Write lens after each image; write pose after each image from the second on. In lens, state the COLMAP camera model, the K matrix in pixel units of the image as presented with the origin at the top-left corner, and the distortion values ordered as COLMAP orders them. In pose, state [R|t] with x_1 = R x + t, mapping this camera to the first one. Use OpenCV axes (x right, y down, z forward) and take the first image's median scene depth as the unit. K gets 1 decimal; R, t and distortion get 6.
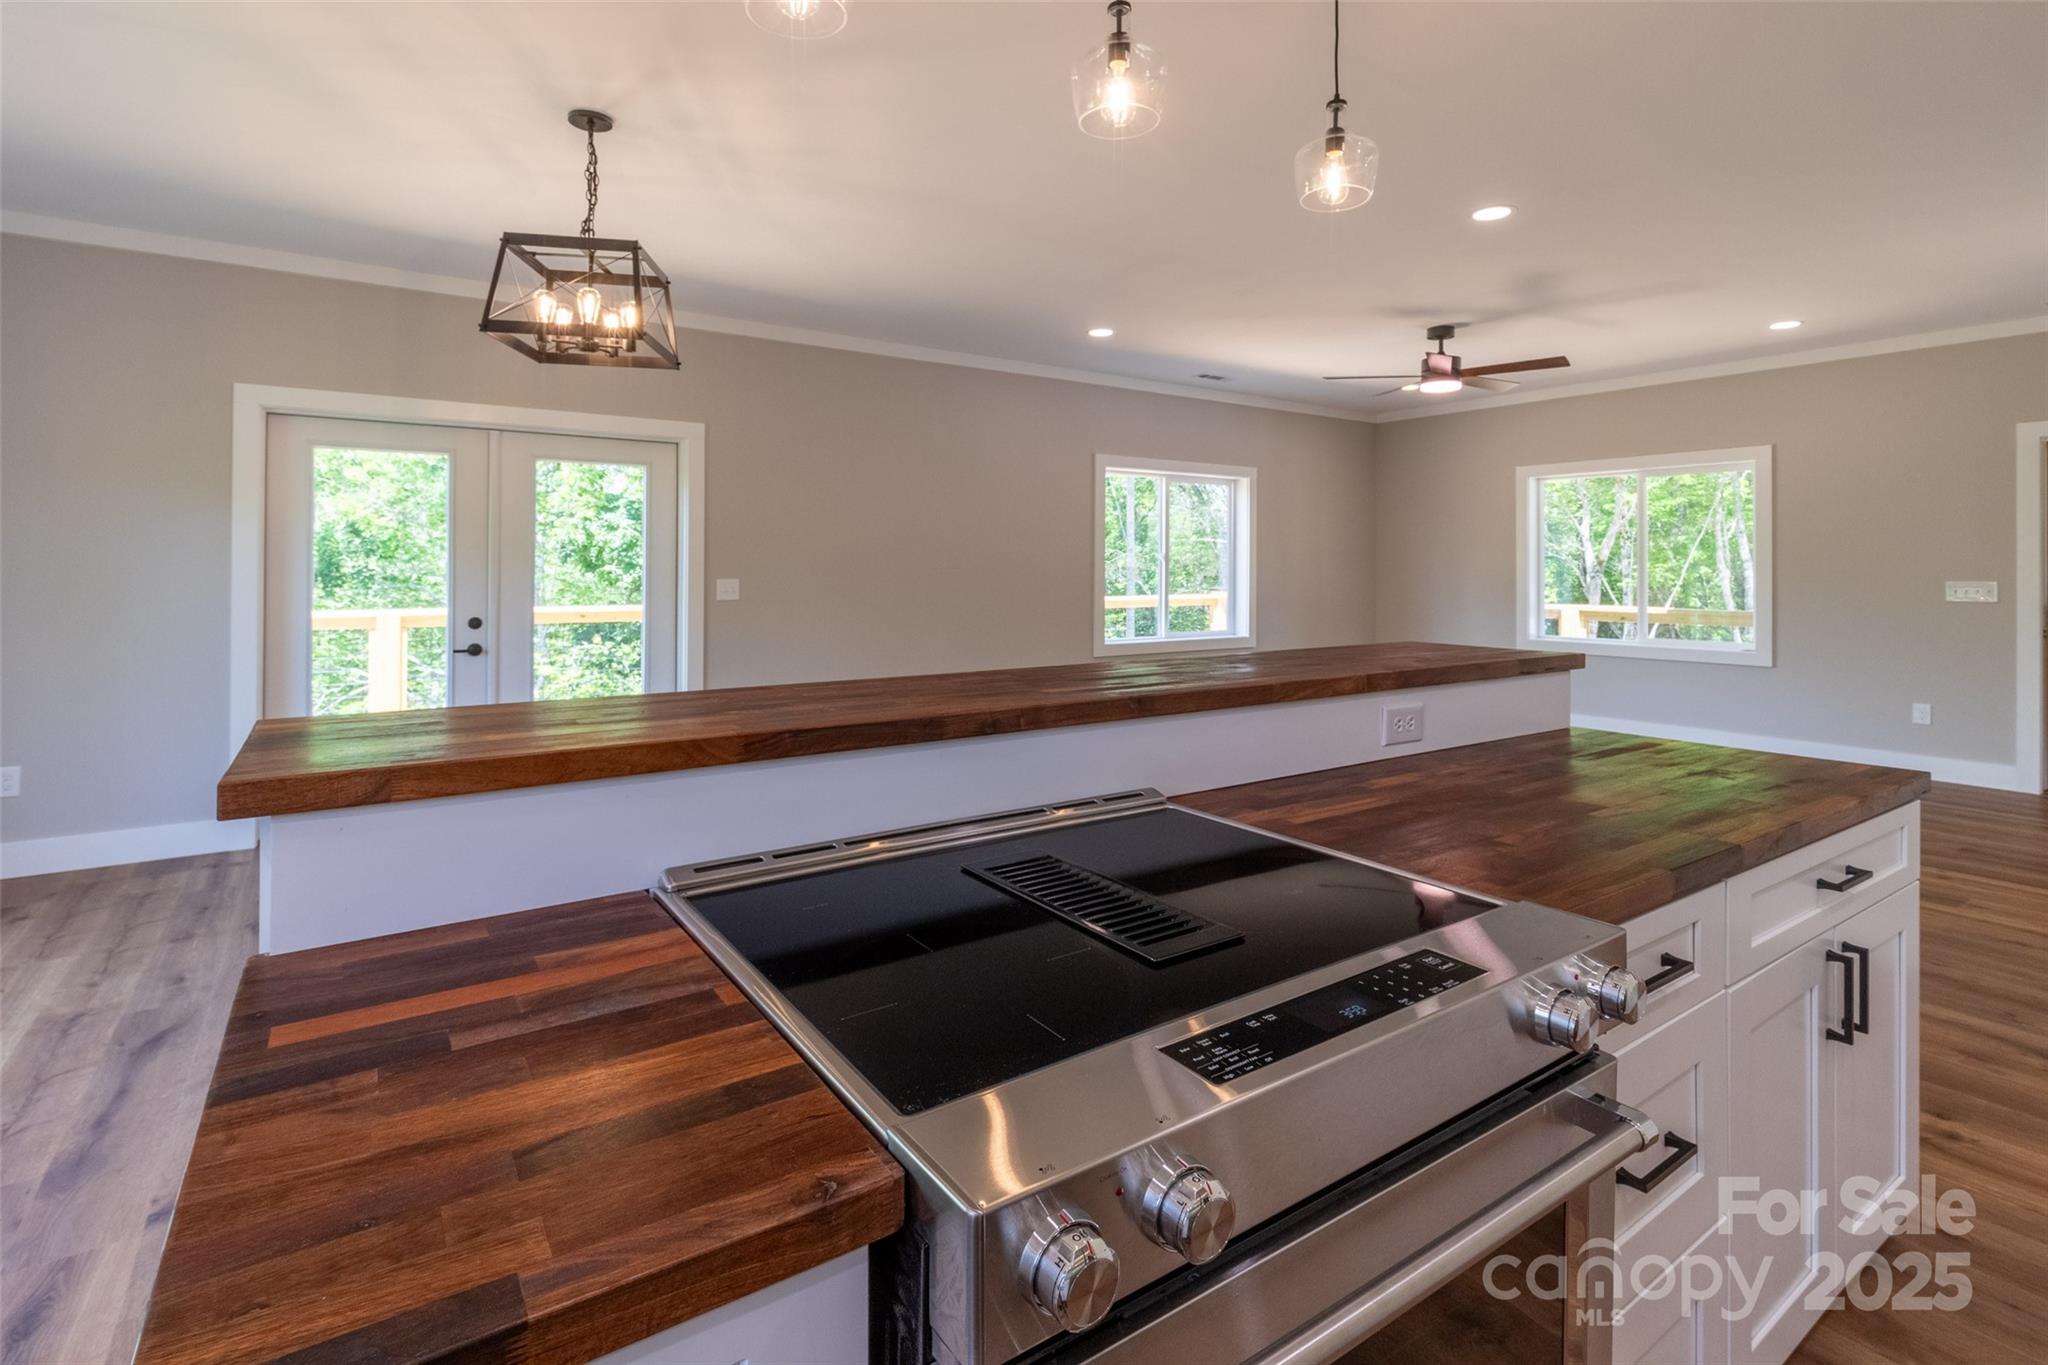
lens RADIAL K [[936.9, 0, 1010.1], [0, 936.9, 635.2], [0, 0, 1]] dist [0.001340, 0.000783]
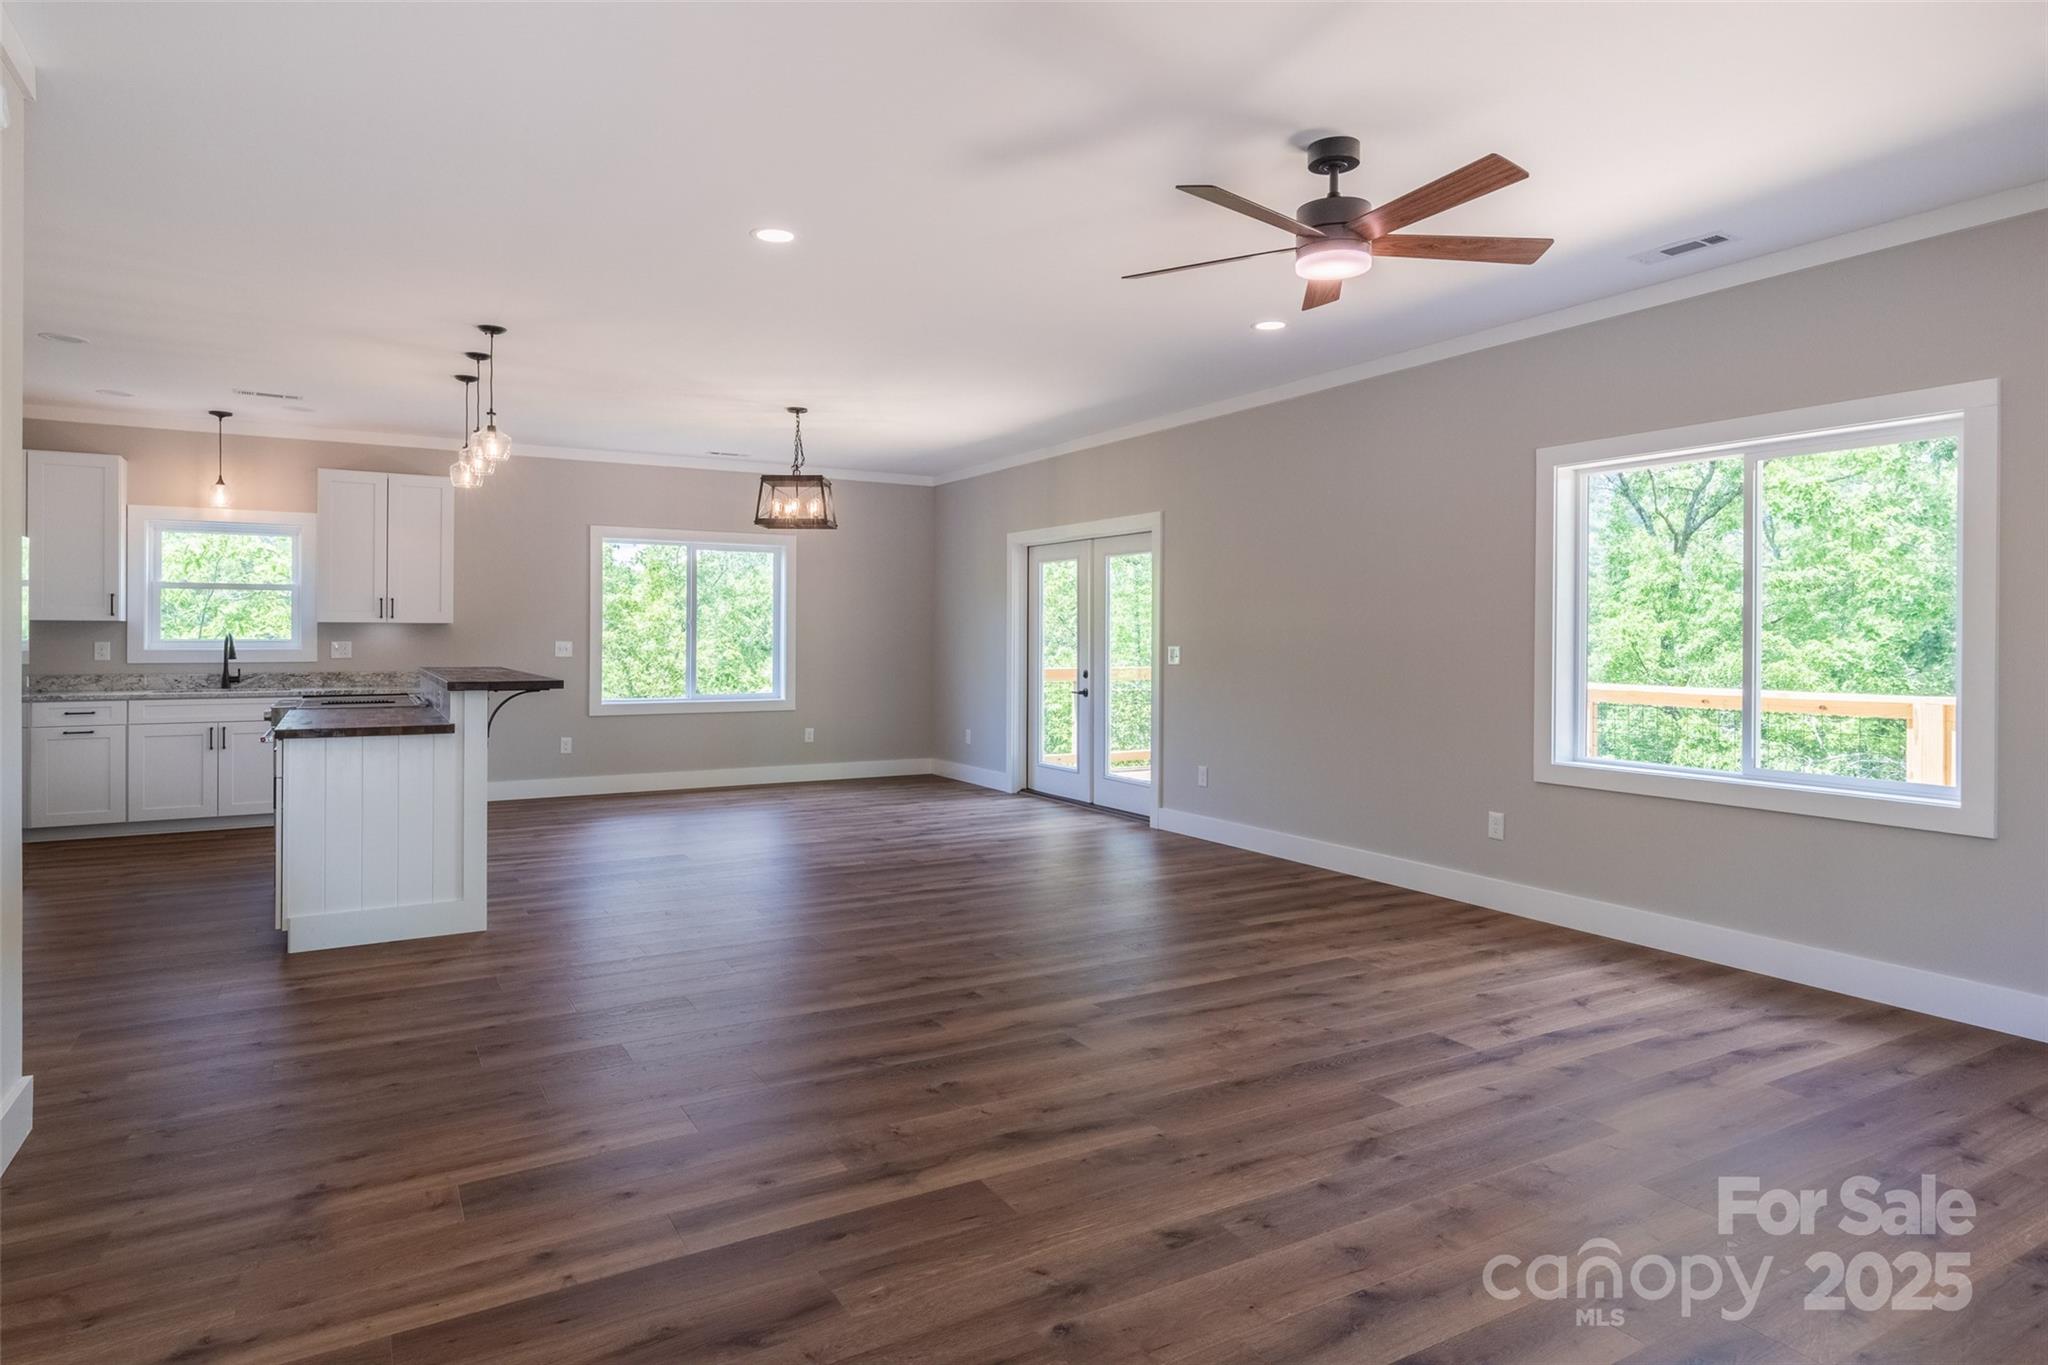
lens RADIAL K [[1190.6, 0, 1063.4], [0, 1190.6, 643.2], [0, 0, 1]] dist [0.003034, 0.000595]
pose [[-0.031952, 0.003310, -0.999484, 1.256272], [-0.075579, 0.997123, 0.005718, -0.068505], [0.996628, 0.075723, -0.031610, 1.024717]]
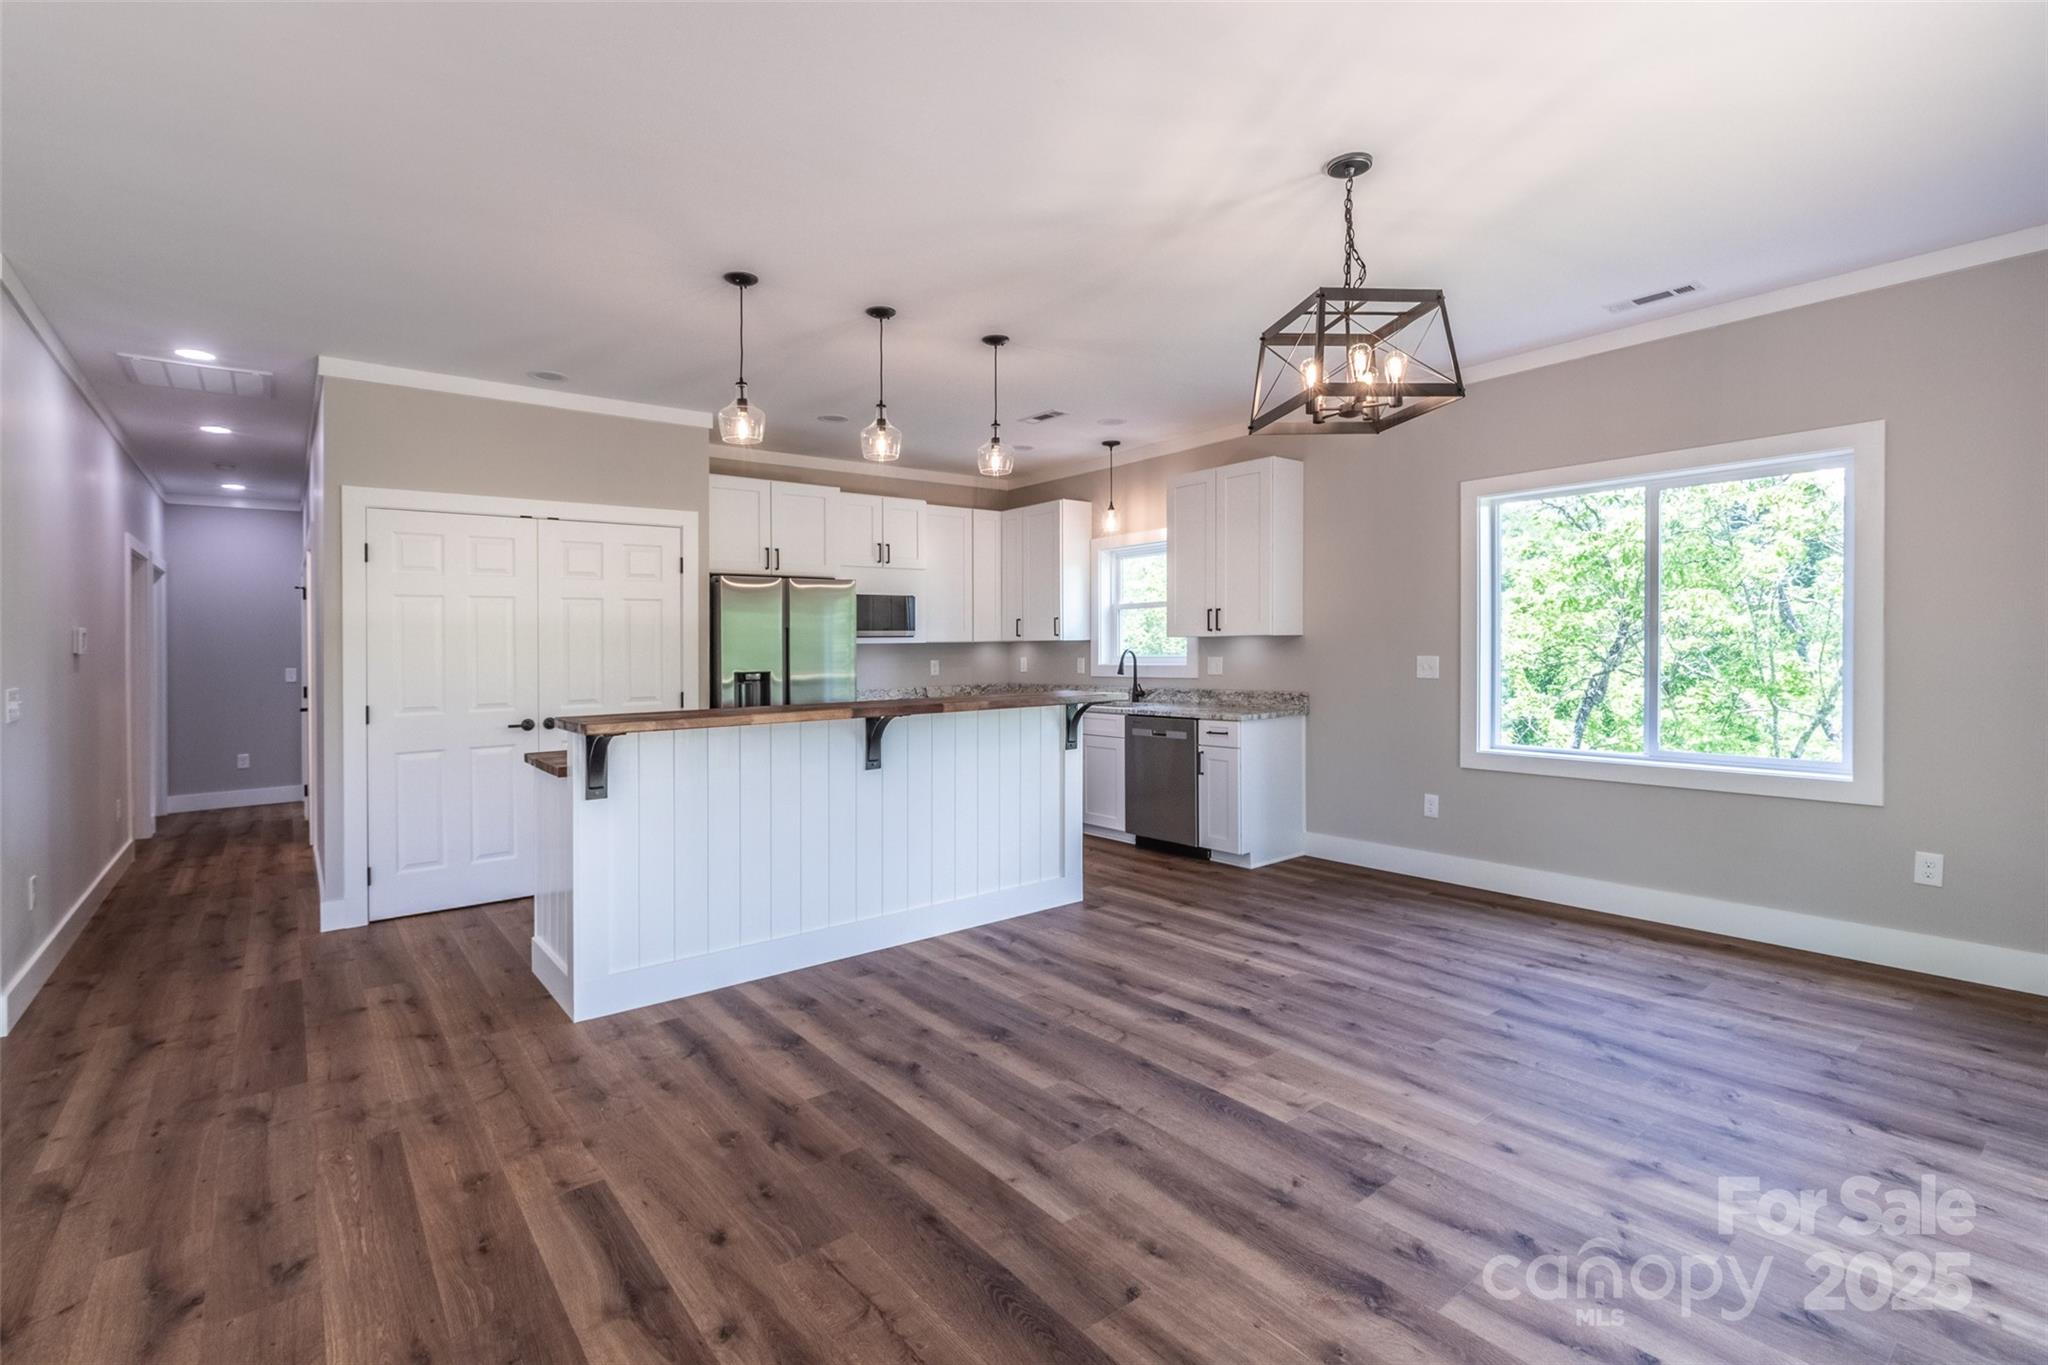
lens RADIAL K [[961.3, 0, 1016.2], [0, 961.3, 650.7], [0, 0, 1]] dist [-0.000009, 0.000270]
pose [[-0.997330, 0.013649, -0.071742, -0.043321], [0.008206, 0.997102, 0.075629, -0.090230], [0.072566, 0.074838, -0.994552, 1.195119]]
